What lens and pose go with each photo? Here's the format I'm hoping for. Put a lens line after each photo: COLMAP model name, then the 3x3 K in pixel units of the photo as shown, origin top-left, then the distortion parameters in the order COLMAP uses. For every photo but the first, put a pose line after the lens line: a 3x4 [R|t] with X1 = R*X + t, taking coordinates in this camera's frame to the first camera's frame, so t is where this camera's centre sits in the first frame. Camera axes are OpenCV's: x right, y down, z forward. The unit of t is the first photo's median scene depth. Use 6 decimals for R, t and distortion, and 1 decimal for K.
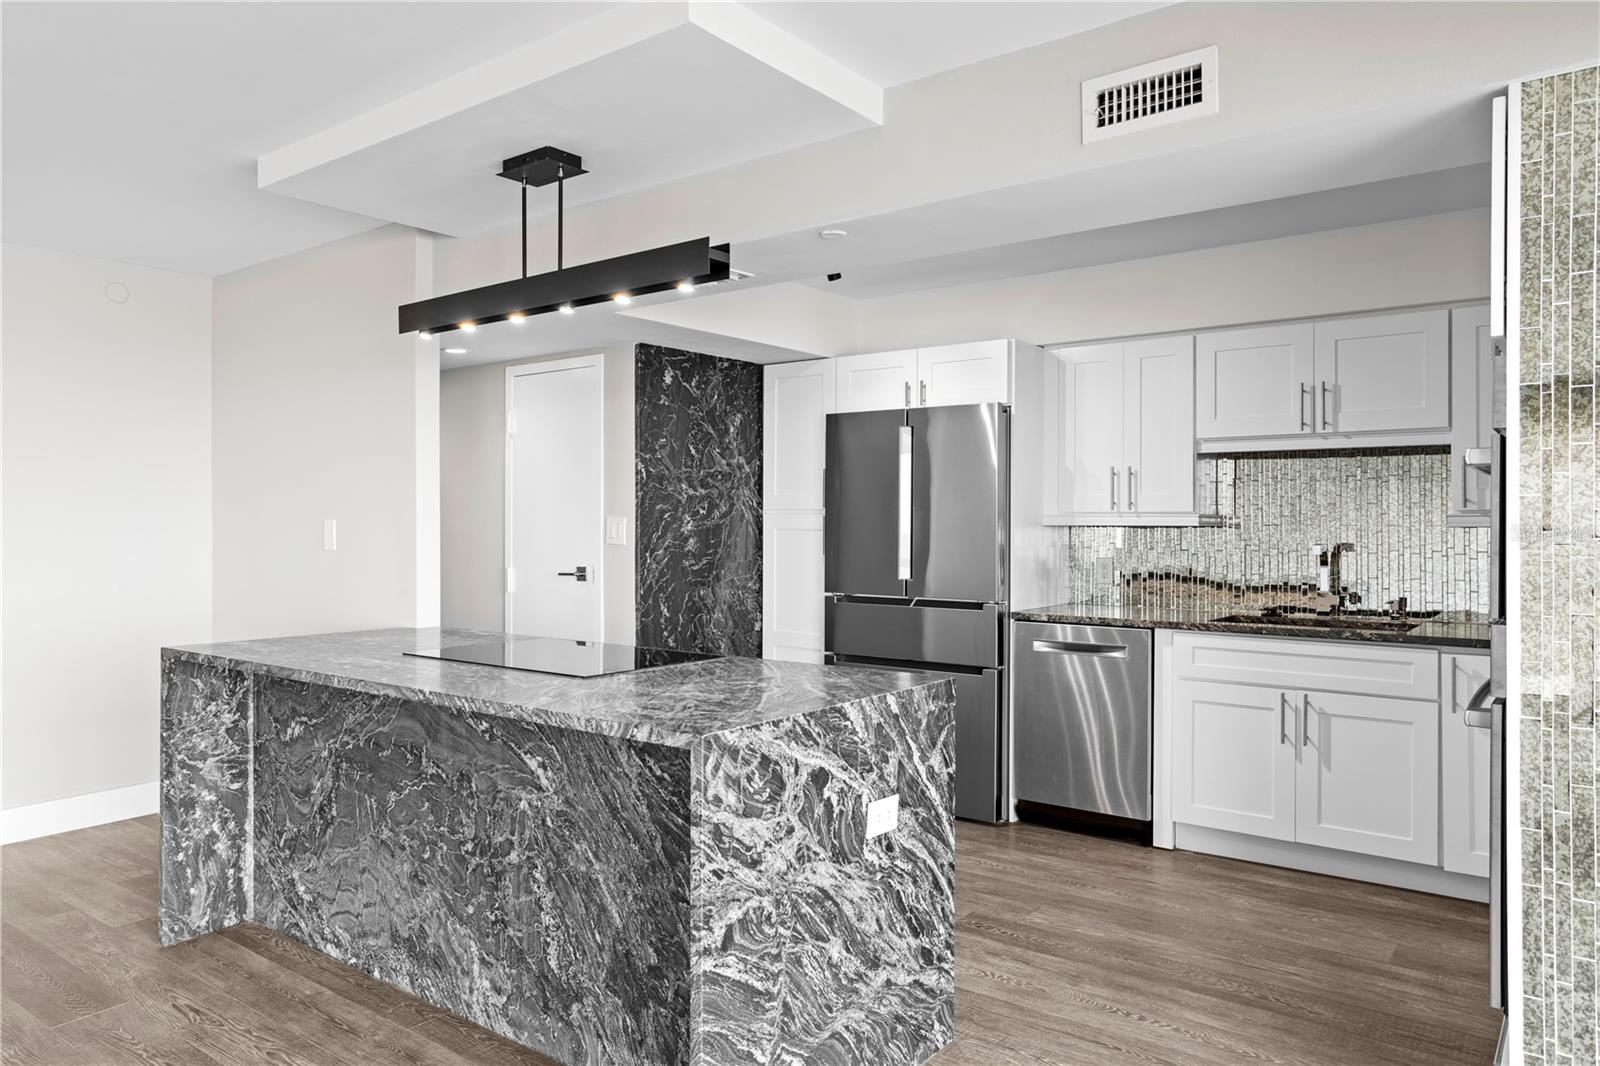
lens RADIAL K [[1067.8, 0, 798.4], [0, 1067.8, 526.0], [0, 0, 1]] dist [-0.035784, 0.052002]
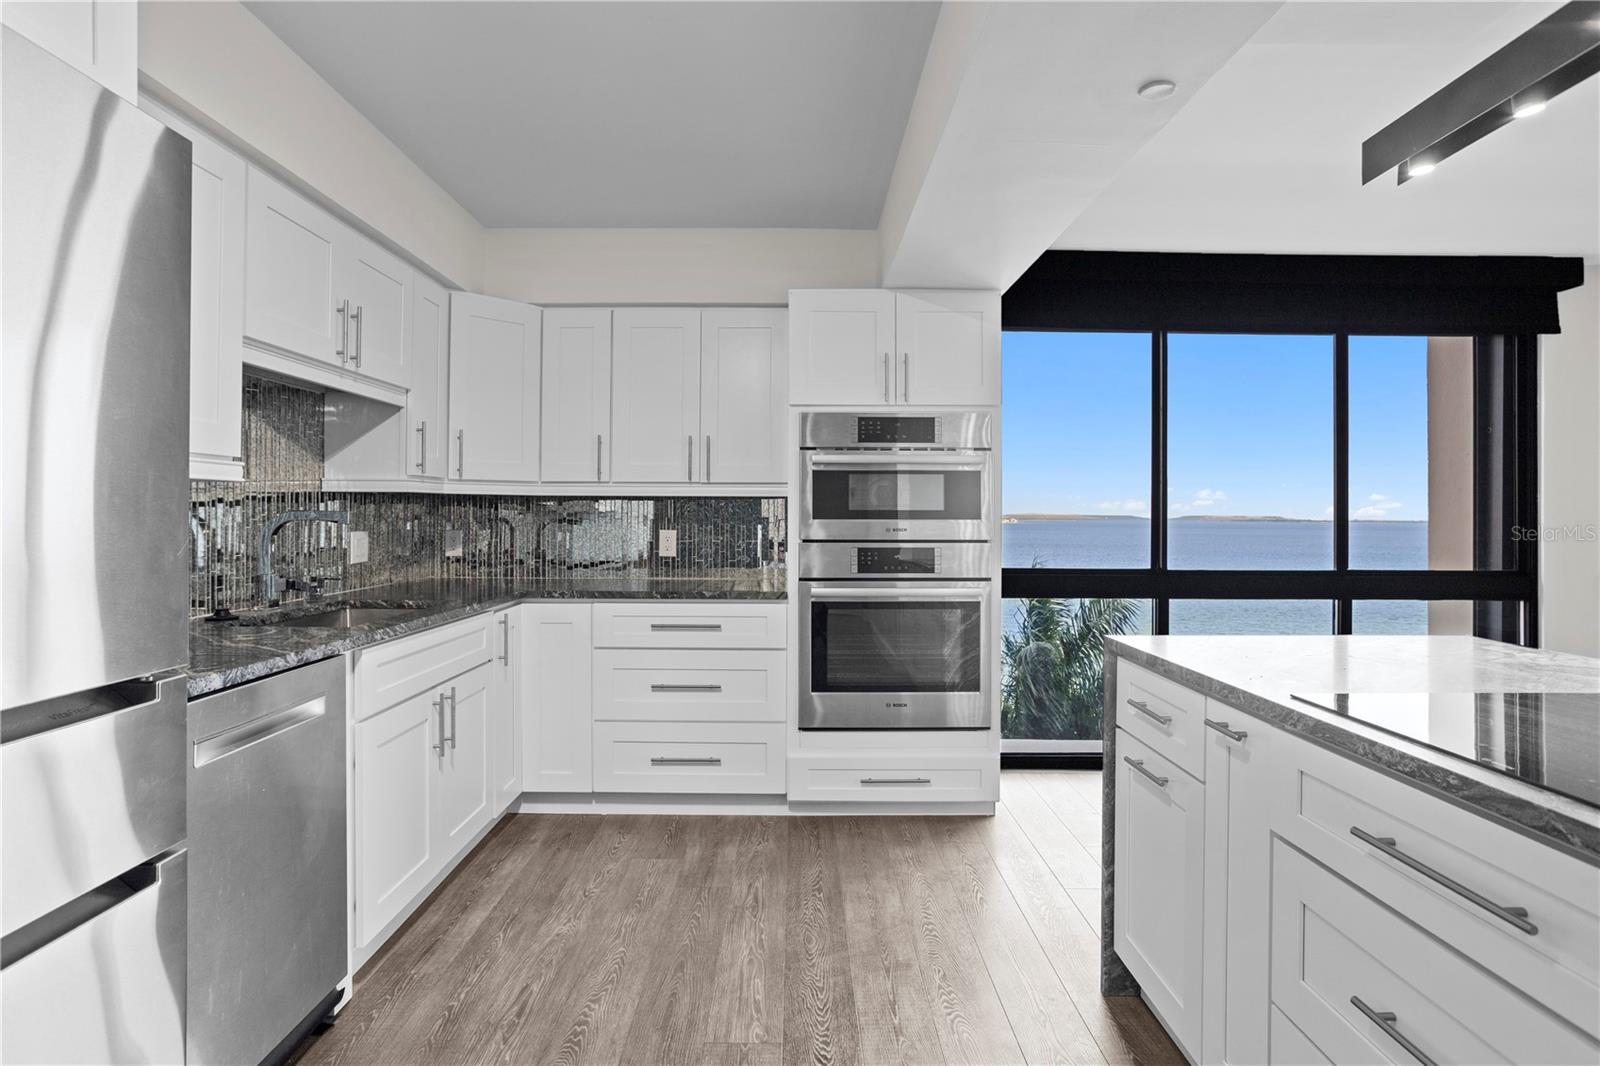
lens RADIAL K [[828.1, 0, 800.9], [0, 828.1, 508.5], [0, 0, 1]] dist [-0.062475, 0.040231]
pose [[-0.607509, 0.000111, 0.794313, -0.229257], [-0.005167, 0.999978, -0.004091, 0.019829], [-0.794296, -0.006590, -0.607495, 1.315170]]
